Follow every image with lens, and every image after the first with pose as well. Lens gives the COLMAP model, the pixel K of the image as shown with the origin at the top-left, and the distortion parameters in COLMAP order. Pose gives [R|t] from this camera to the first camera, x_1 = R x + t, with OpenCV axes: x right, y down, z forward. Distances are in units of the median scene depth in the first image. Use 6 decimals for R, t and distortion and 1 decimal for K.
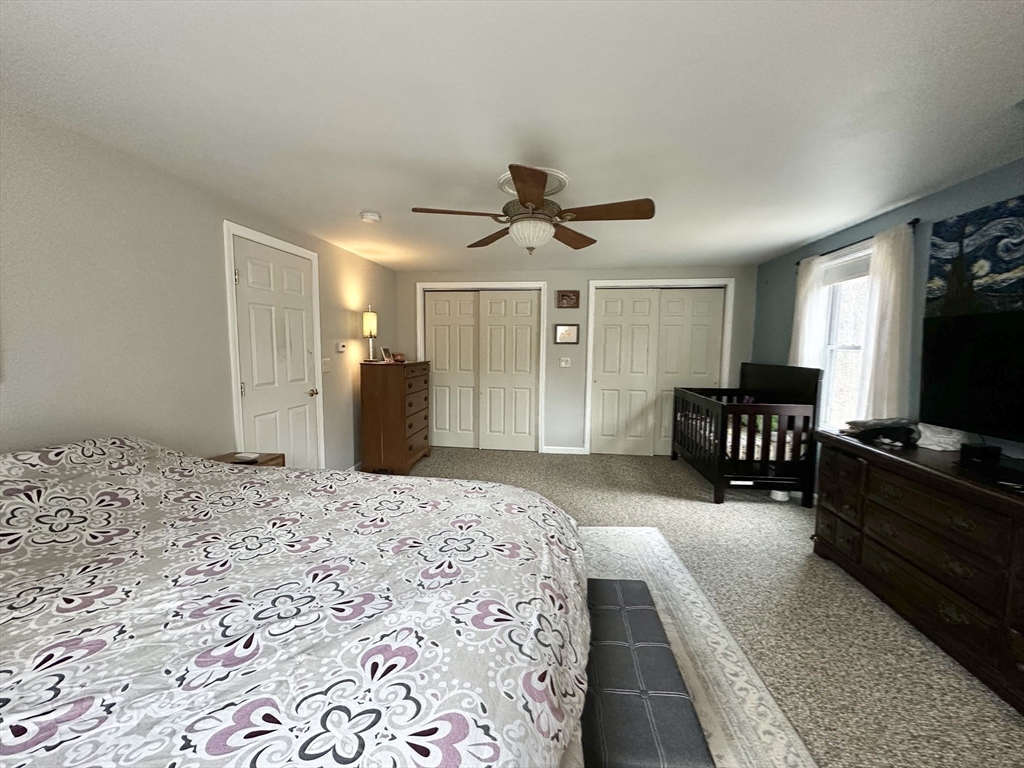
lens RADIAL K [[415.1, 0, 513.9], [0, 415.1, 384.5], [0, 0, 1]] dist [0.001406, -0.000046]
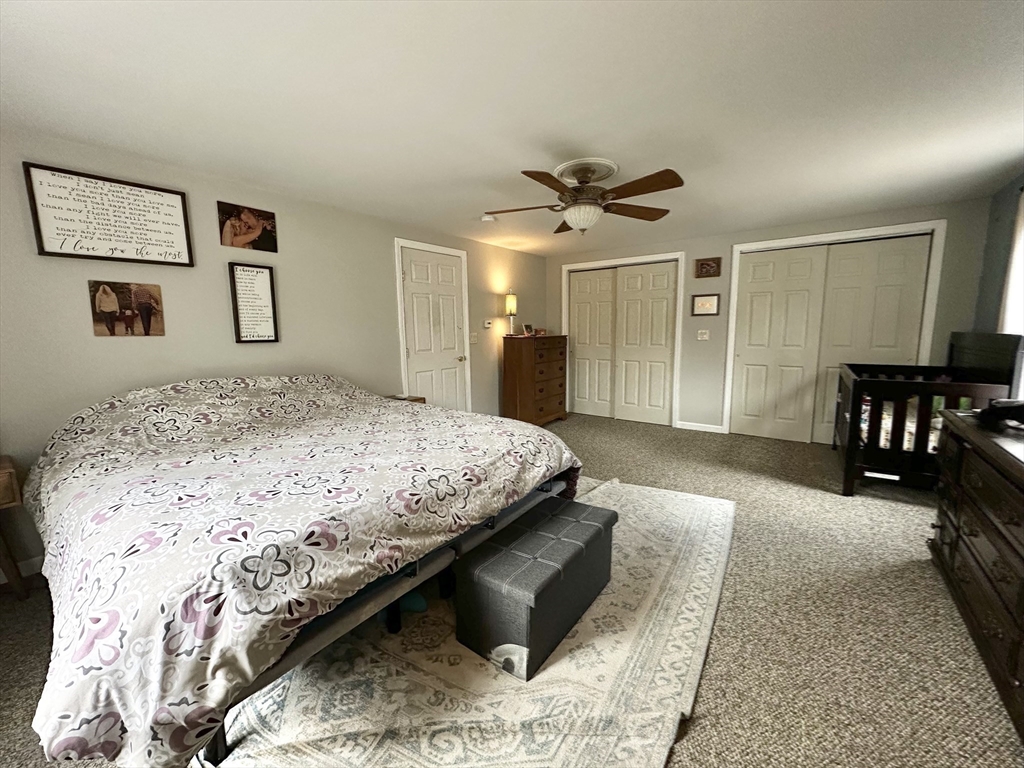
lens RADIAL K [[415.1, 0, 505.9], [0, 415.1, 384.2], [0, 0, 1]] dist [0.001406, -0.000046]
pose [[0.867720, 0.045912, -0.494928, 0.290578], [-0.023658, 0.998411, 0.051140, 0.029691], [0.496489, -0.032666, 0.867428, -0.076536]]
